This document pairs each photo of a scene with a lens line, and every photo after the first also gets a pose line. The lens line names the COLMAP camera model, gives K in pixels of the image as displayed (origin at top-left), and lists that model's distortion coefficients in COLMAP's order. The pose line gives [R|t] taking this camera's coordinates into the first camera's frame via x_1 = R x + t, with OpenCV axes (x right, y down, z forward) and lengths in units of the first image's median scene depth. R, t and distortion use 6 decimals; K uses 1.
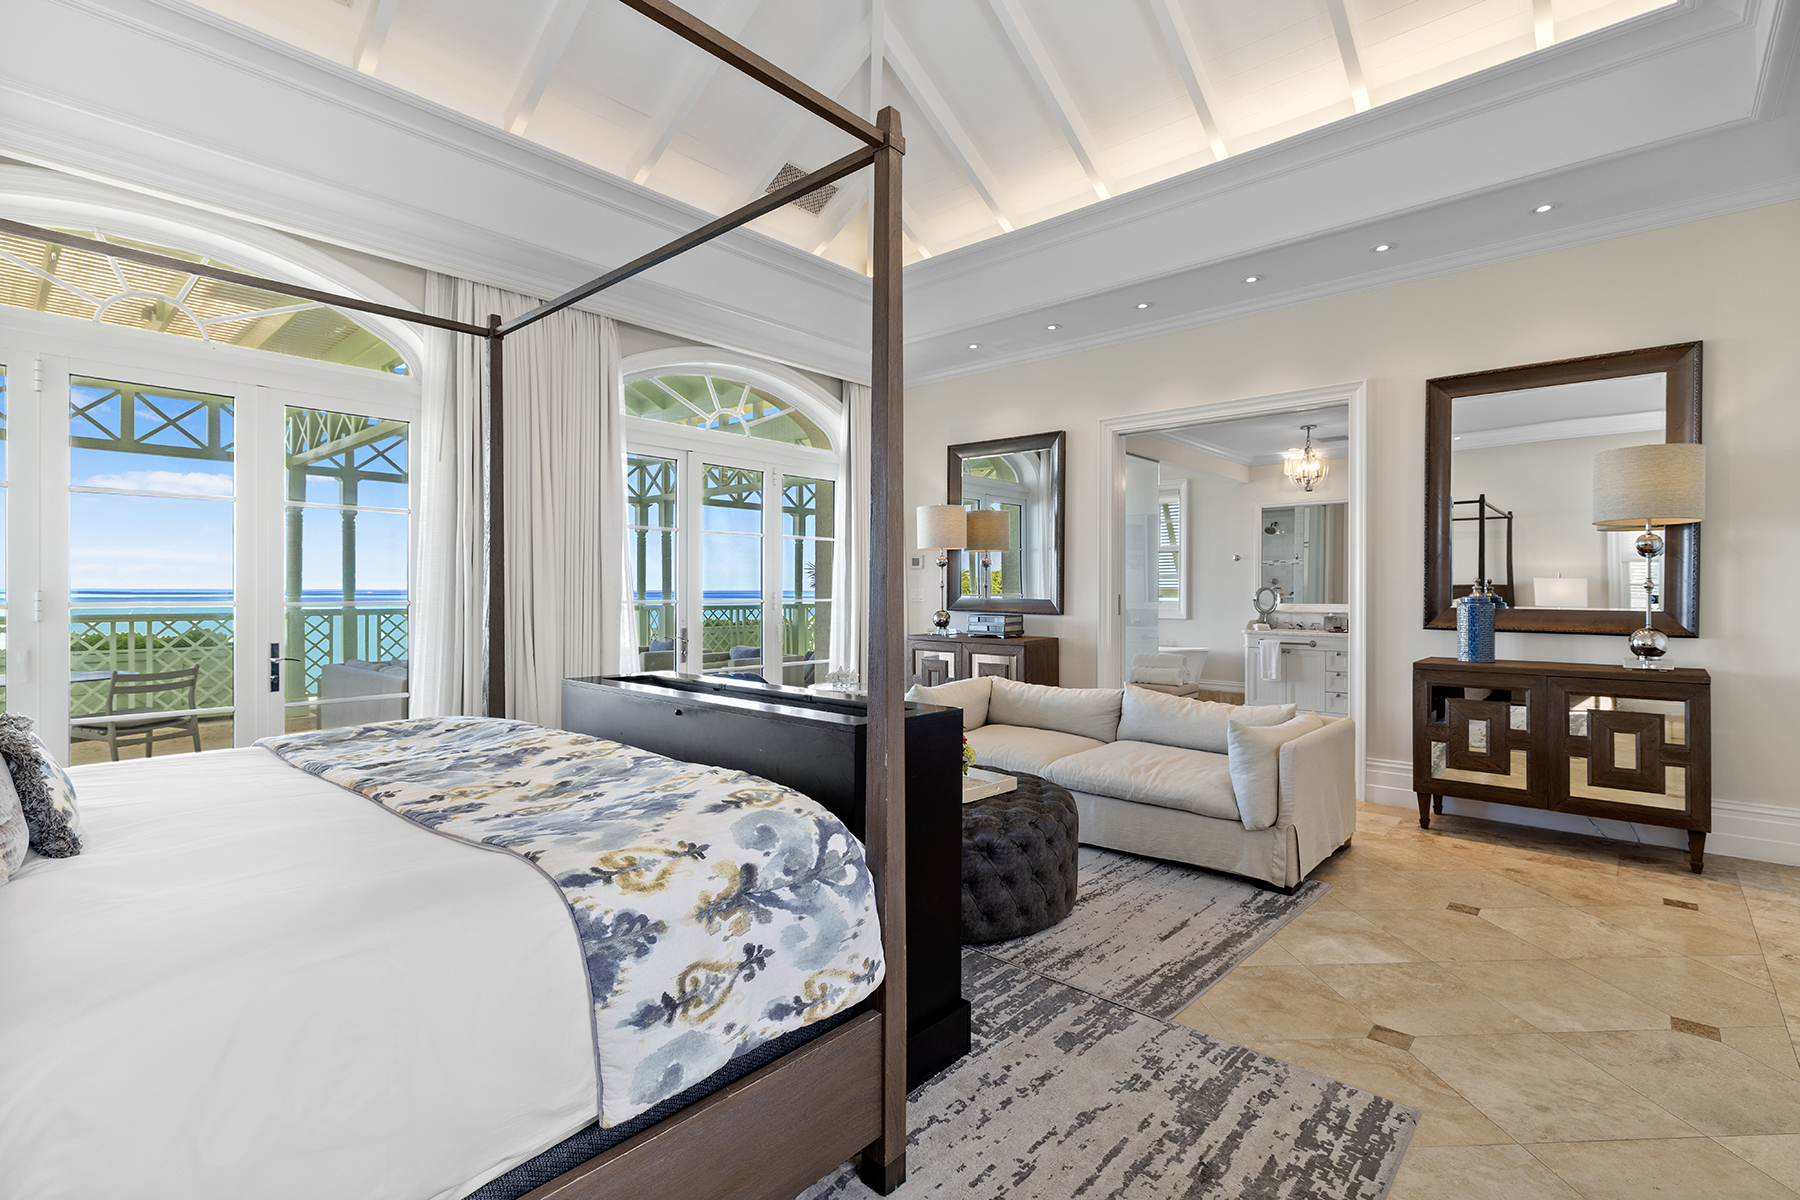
lens RADIAL K [[818.8, 0, 903.5], [0, 818.8, 594.3], [0, 0, 1]] dist [-0.001276, -0.000471]
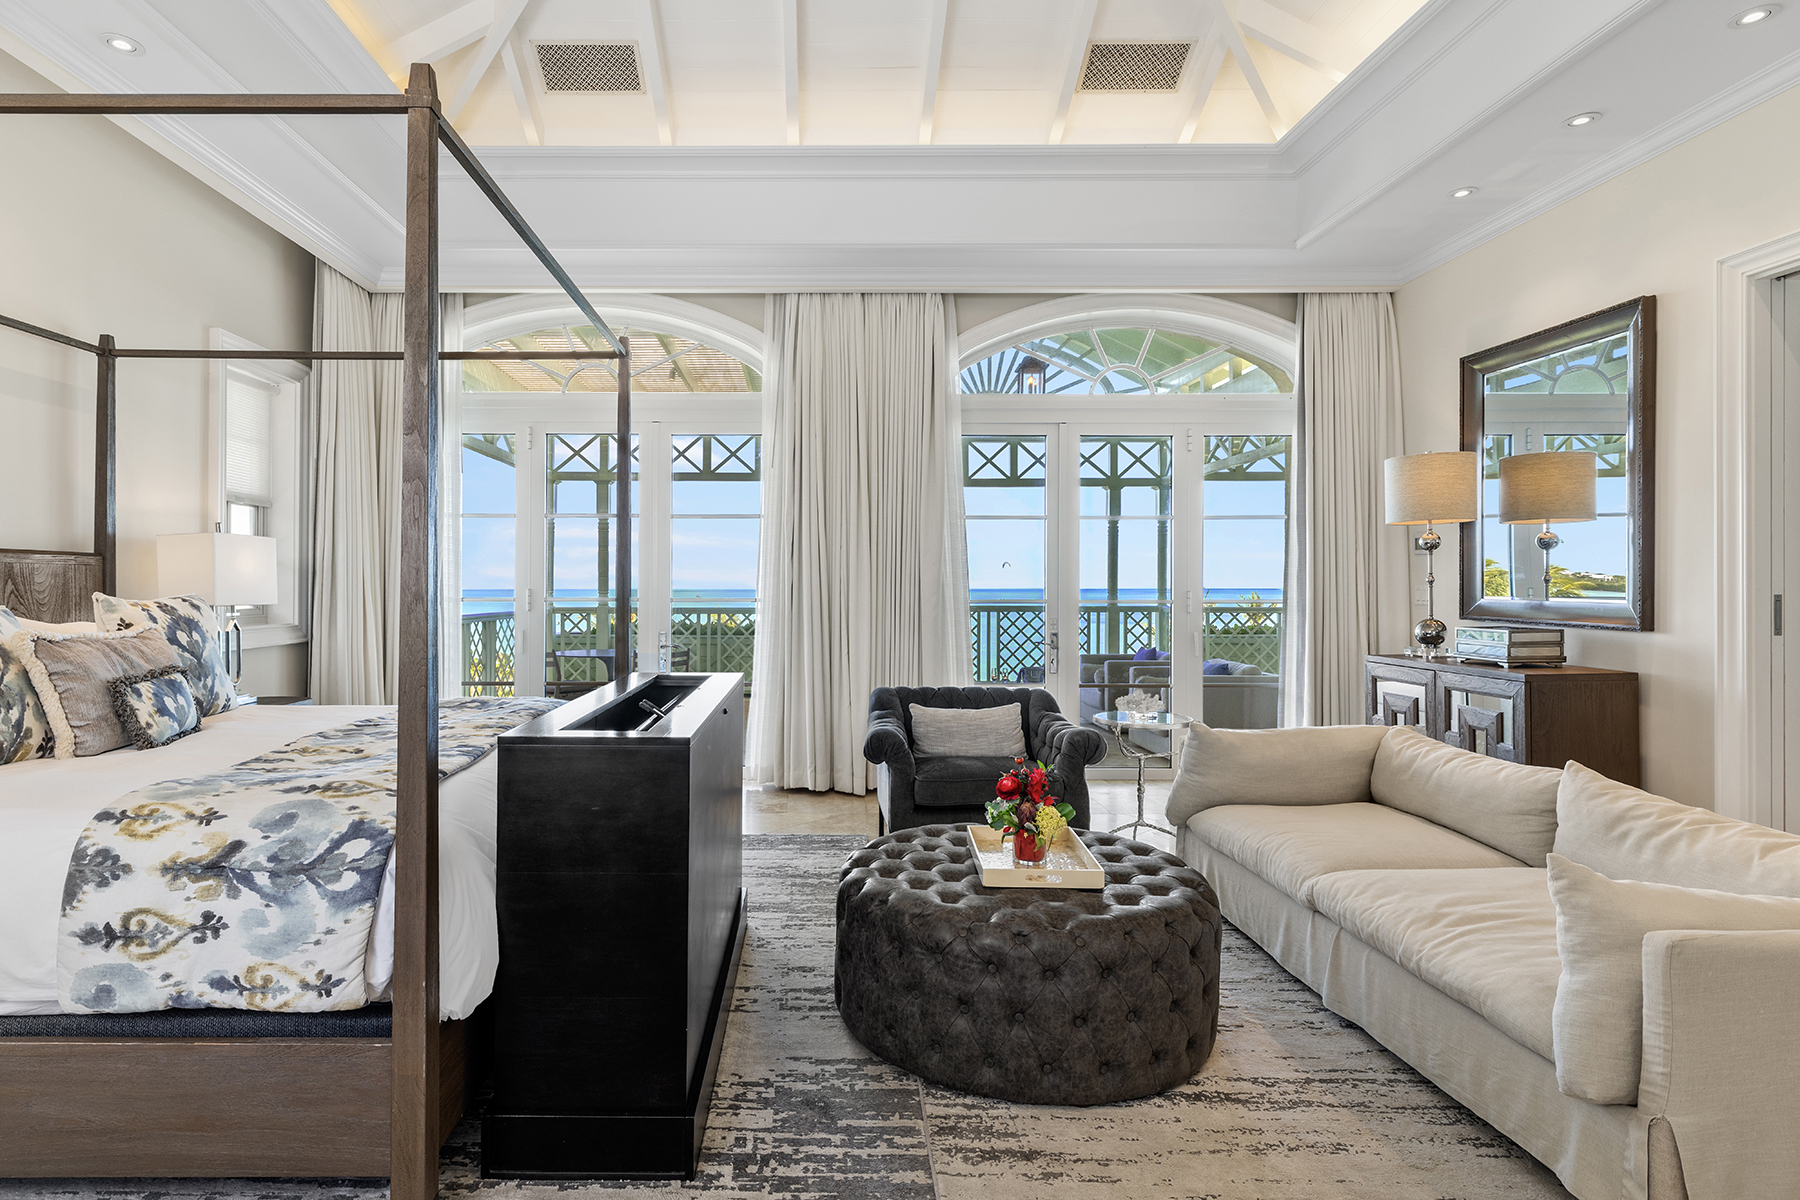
lens RADIAL K [[937.6, 0, 836.8], [0, 937.6, 583.0], [0, 0, 1]] dist [-0.000765, 0.000430]
pose [[0.670729, -0.006011, -0.741679, 0.807640], [-0.002002, 0.999949, -0.009915, -0.000262], [0.741700, 0.008135, 0.670682, 0.482606]]
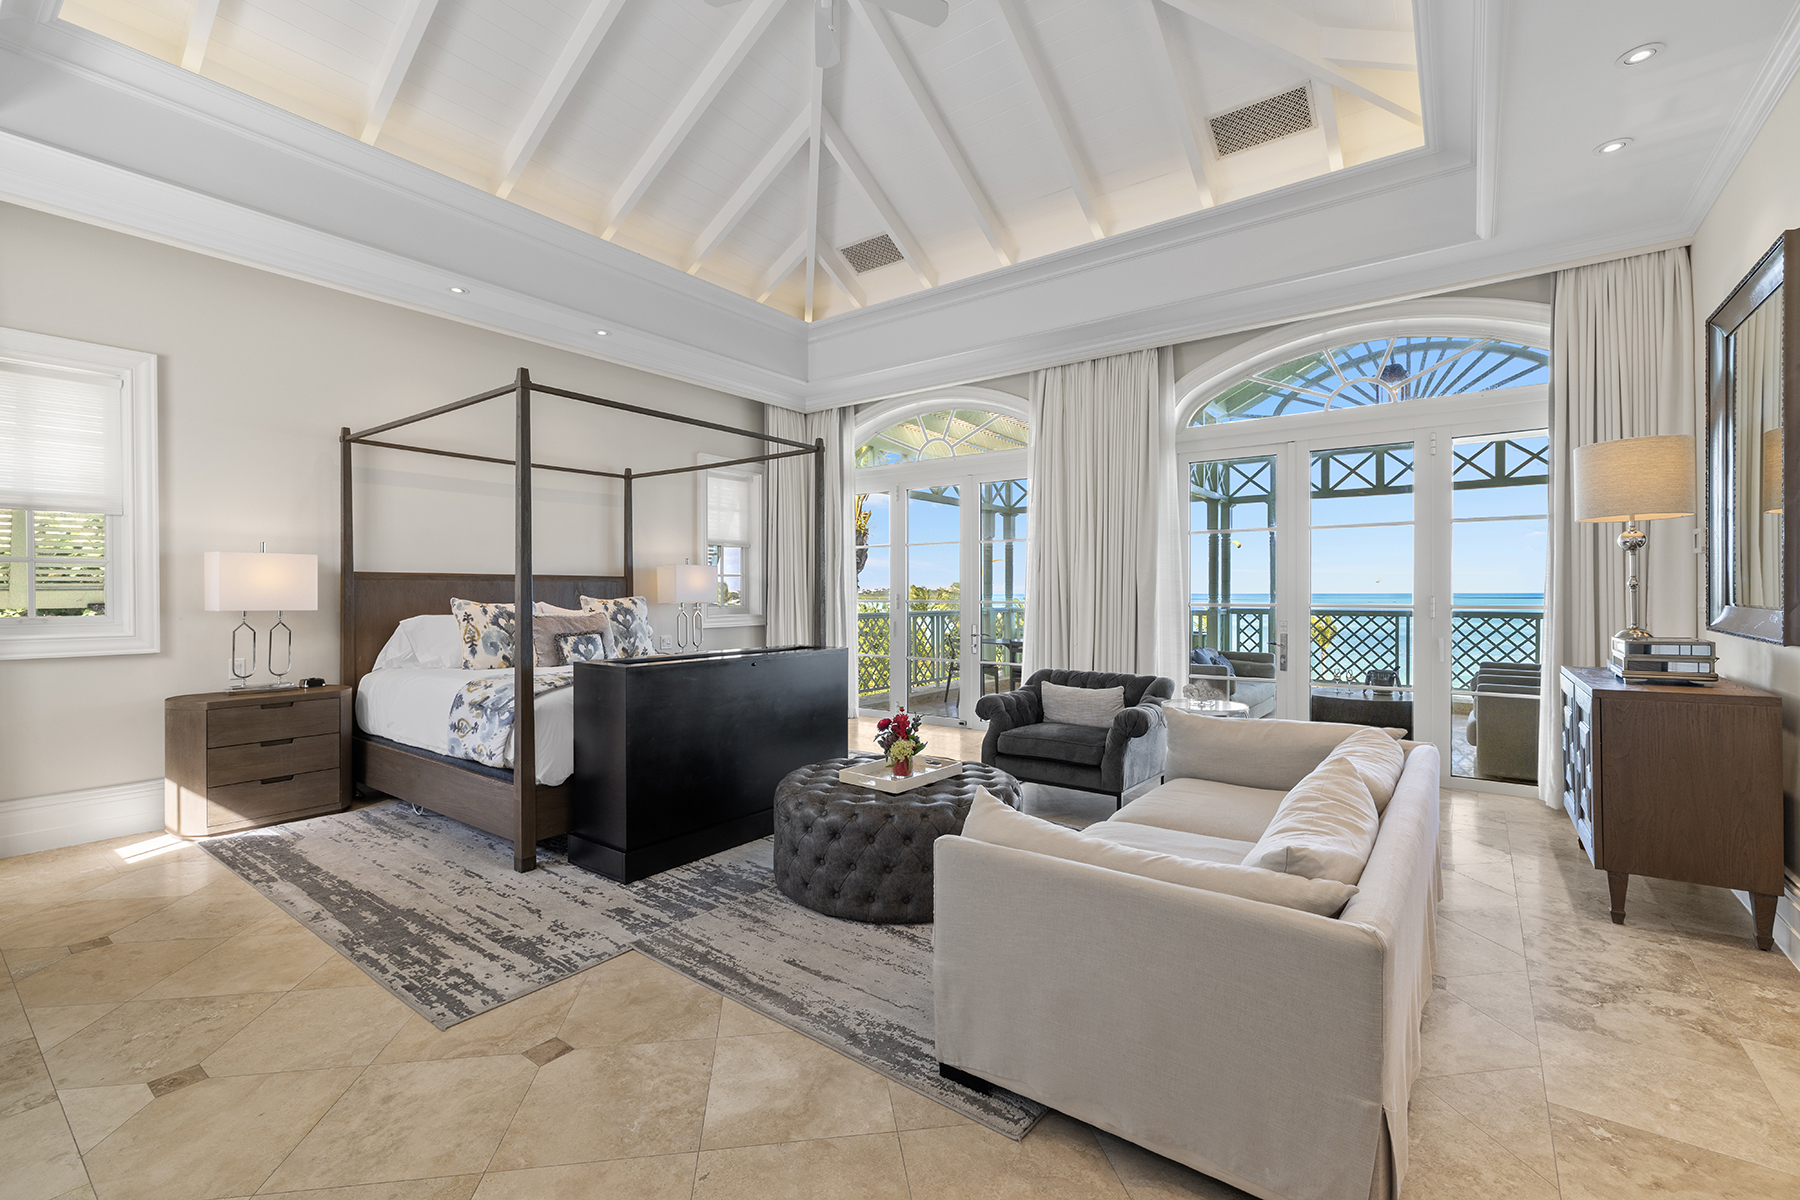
lens RADIAL K [[771.8, 0, 896.8], [0, 771.8, 597.2], [0, 0, 1]] dist [-0.000574, 0.000749]
pose [[0.095065, 0.002888, -0.995467, 1.553875], [-0.003915, 0.999989, 0.002527, -0.002494], [0.995463, 0.003657, 0.095075, 1.328837]]
